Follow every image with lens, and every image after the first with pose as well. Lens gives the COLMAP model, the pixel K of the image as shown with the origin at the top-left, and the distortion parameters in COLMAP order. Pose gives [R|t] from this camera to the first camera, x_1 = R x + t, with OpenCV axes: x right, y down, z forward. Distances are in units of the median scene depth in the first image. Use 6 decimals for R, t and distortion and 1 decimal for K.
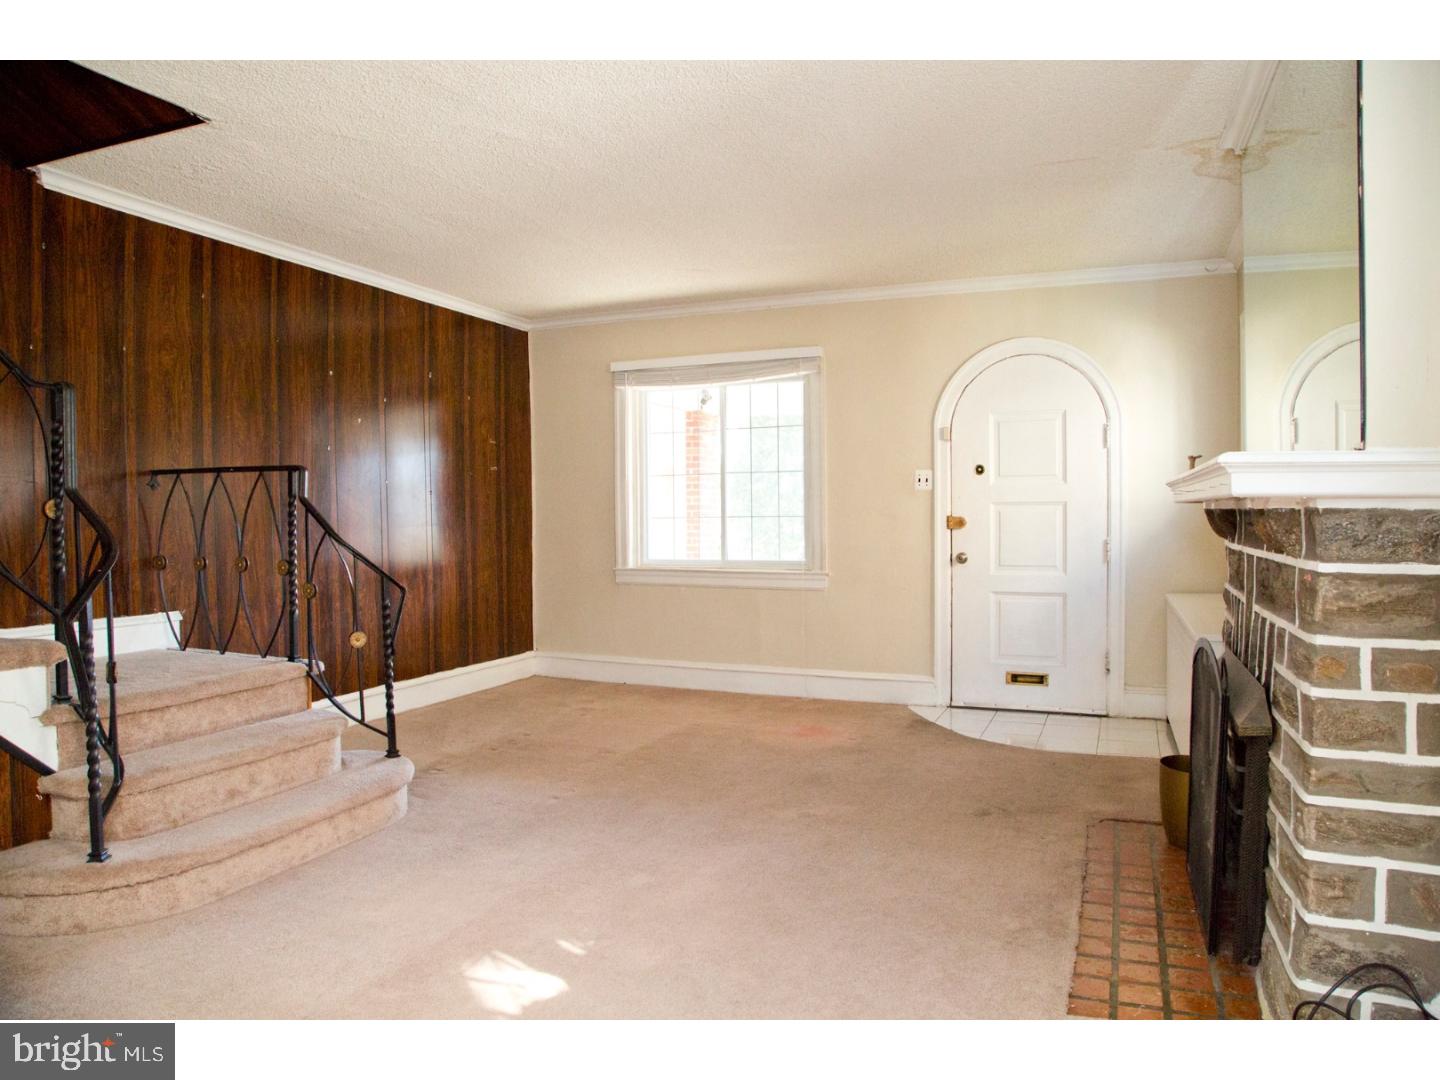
lens RADIAL K [[963.8, 0, 743.1], [0, 963.8, 528.8], [0, 0, 1]] dist [-0.086751, 0.017045]
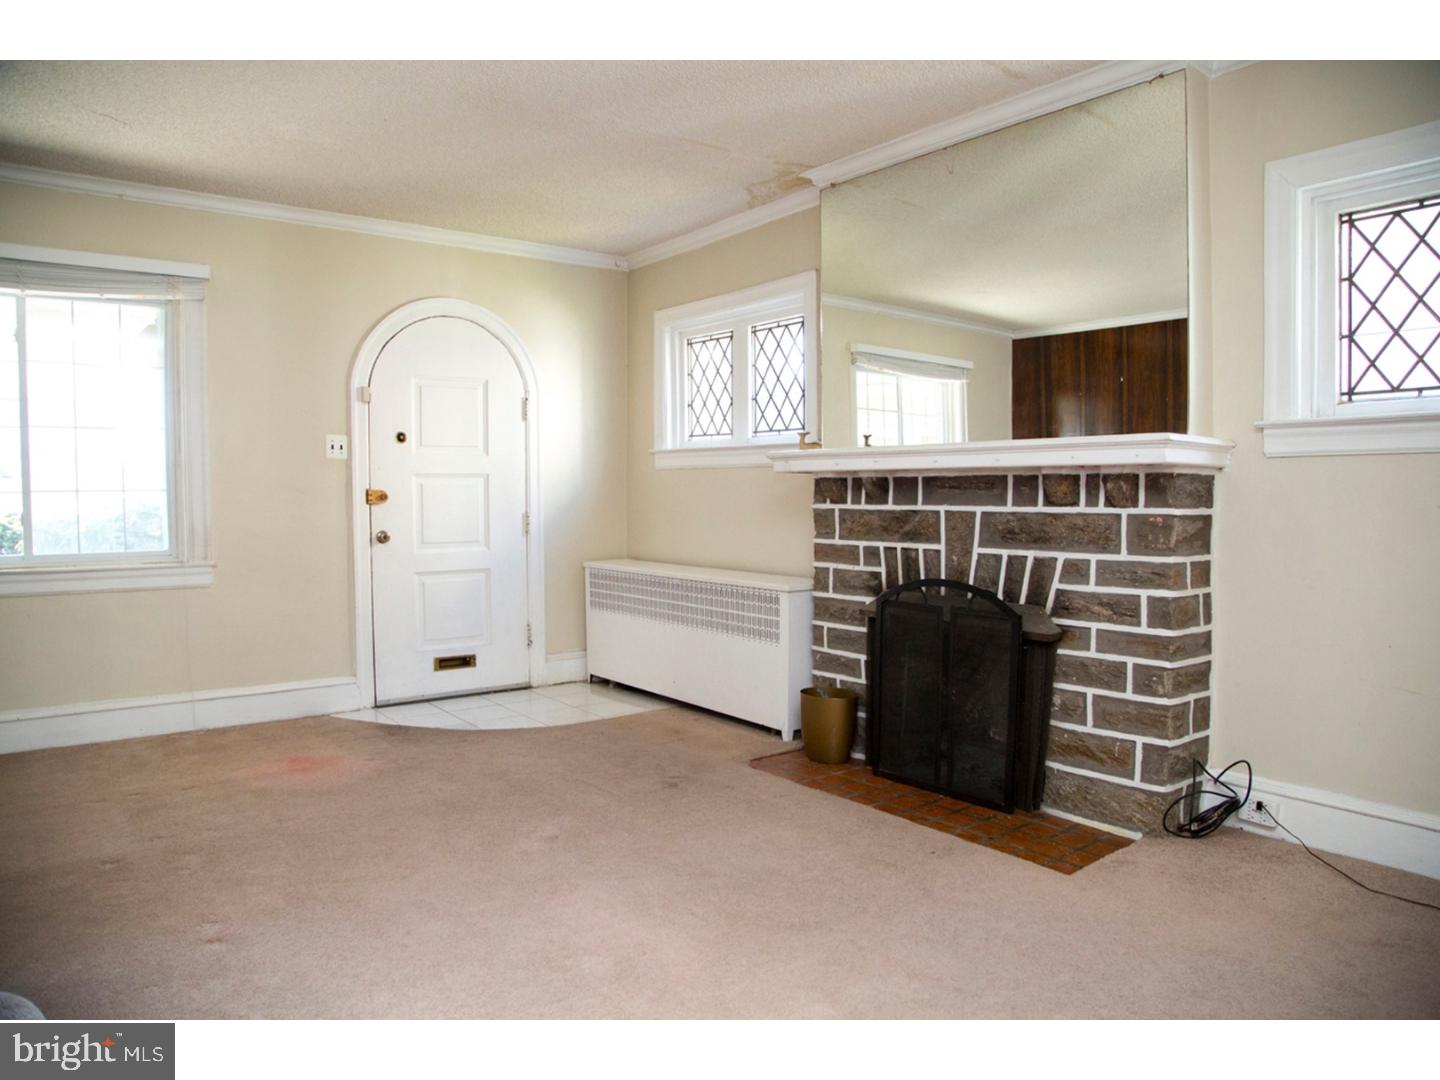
lens RADIAL K [[963.8, 0, 722.0], [0, 963.8, 528.4], [0, 0, 1]] dist [-0.086751, 0.017045]
pose [[0.509132, -0.030423, 0.860151, -0.381151], [0.016788, 0.999536, 0.025416, 0.005746], [-0.860525, 0.001500, 0.509406, 0.296777]]
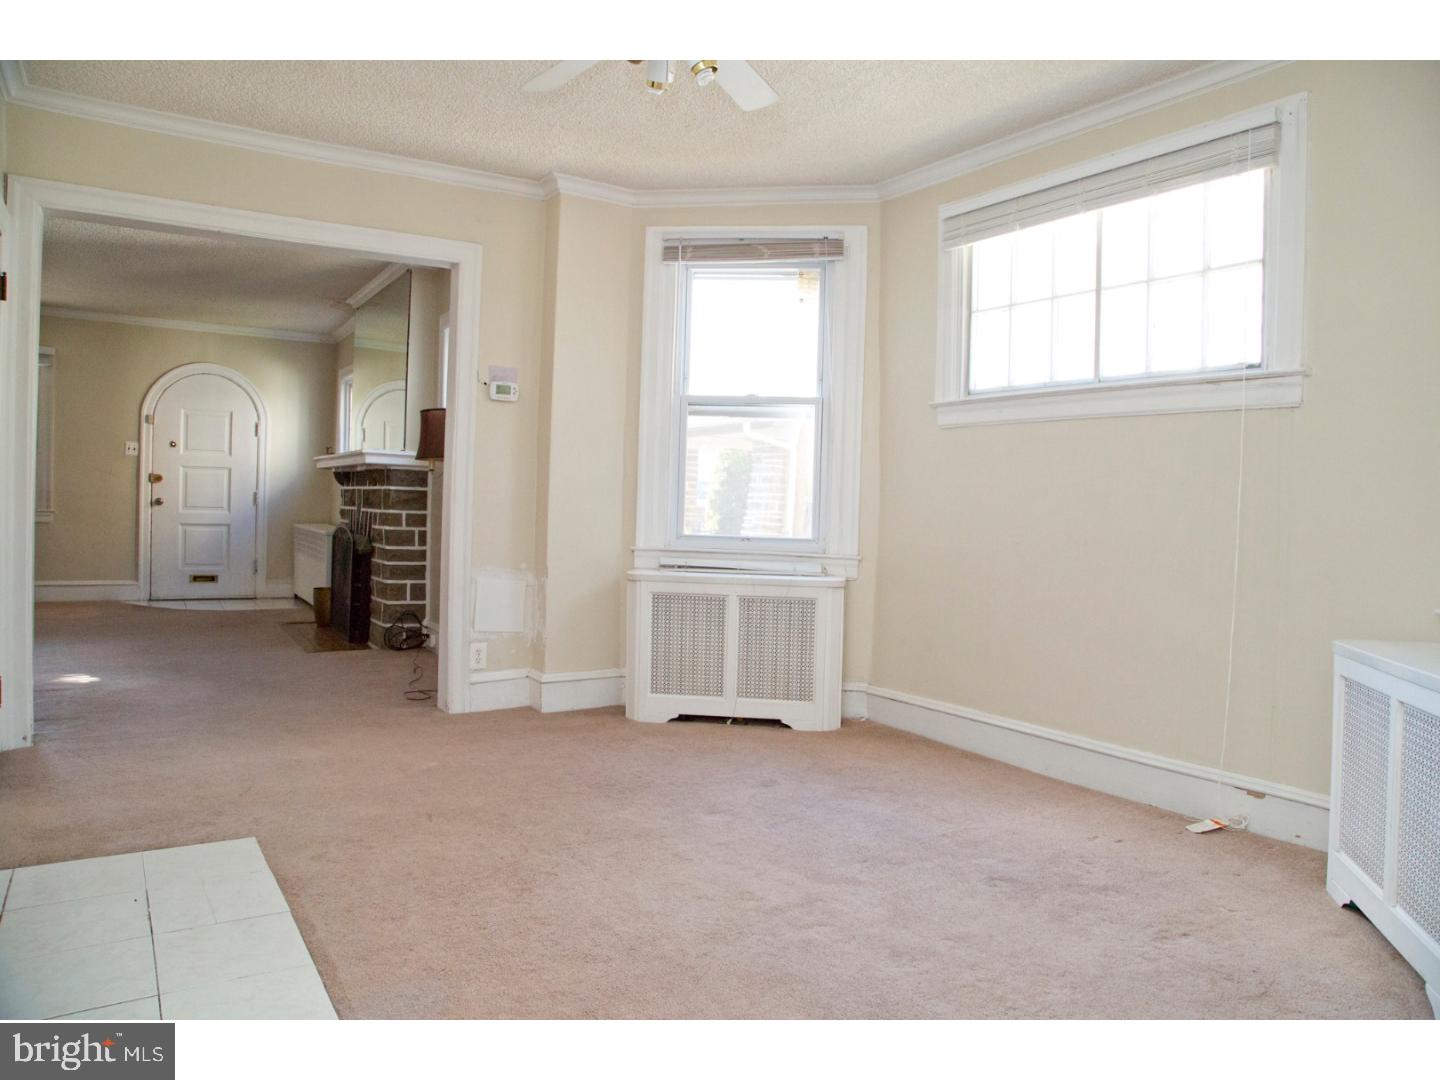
lens RADIAL K [[963.8, 0, 724.0], [0, 963.8, 534.4], [0, 0, 1]] dist [-0.086751, 0.017045]
pose [[0.595238, 0.001875, 0.803547, -0.447477], [-0.020921, 0.999694, 0.013165, 0.046027], [-0.803277, -0.024647, 0.595095, -0.627475]]
